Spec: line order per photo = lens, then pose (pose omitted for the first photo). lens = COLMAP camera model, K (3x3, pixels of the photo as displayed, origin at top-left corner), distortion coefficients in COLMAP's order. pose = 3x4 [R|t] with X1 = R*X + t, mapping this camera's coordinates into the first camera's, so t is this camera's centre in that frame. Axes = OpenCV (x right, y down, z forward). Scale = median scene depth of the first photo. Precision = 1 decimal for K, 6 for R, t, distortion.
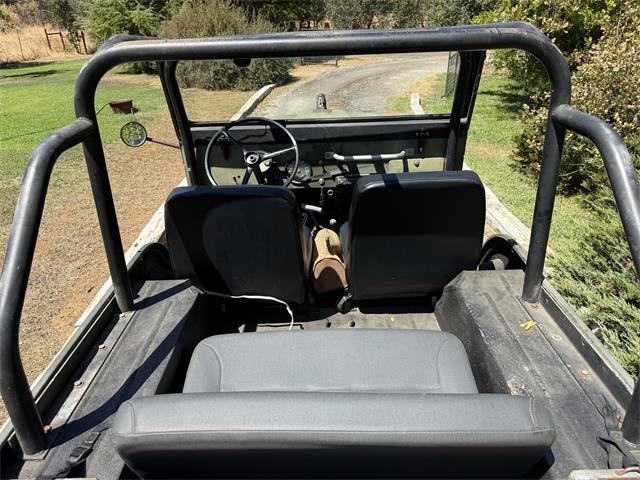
lens RADIAL K [[443.5, 0, 320.0], [0, 443.5, 240.0], [0, 0, 1]] dist [0.068645, -0.084388]
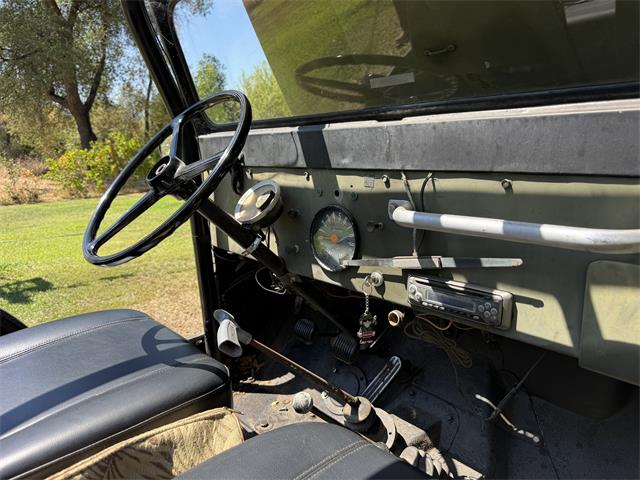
lens RADIAL K [[443.5, 0, 320.0], [0, 443.5, 240.0], [0, 0, 1]] dist [0.068645, -0.084388]
pose [[0.673271, 0.166609, -0.720380, 0.230912], [-0.330188, 0.939488, -0.091312, -0.115036], [0.661575, 0.299339, 0.687543, 0.714355]]
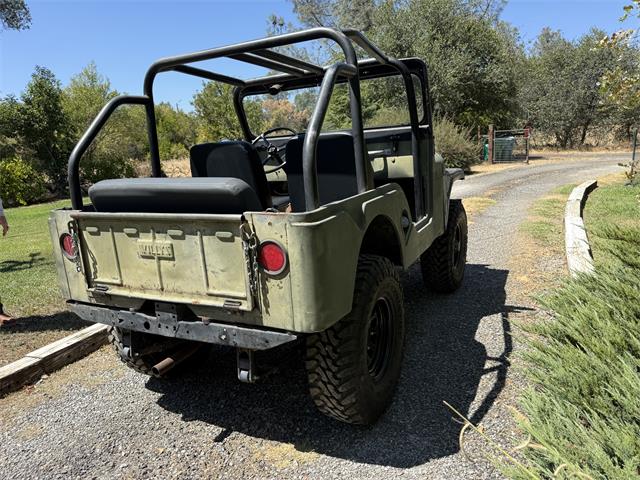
lens RADIAL K [[443.5, 0, 320.0], [0, 443.5, 240.0], [0, 0, 1]] dist [0.068645, -0.084388]
pose [[0.900735, 0.061155, -0.430043, 0.596567], [-0.156205, 0.969412, -0.189317, 0.337428], [0.405311, 0.237700, 0.882736, -0.196139]]
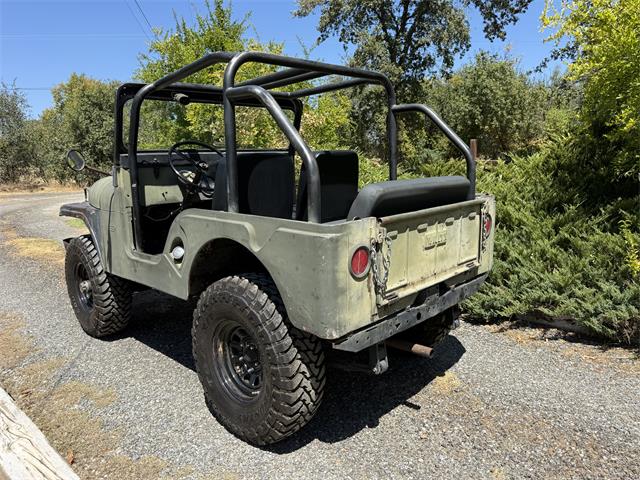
lens RADIAL K [[443.5, 0, 320.0], [0, 443.5, 240.0], [0, 0, 1]] dist [0.068645, -0.084388]
pose [[0.701329, -0.125156, 0.701765, -0.780391], [0.327162, 0.931171, -0.160890, 0.321521], [-0.633327, 0.342428, 0.694003, -0.097879]]
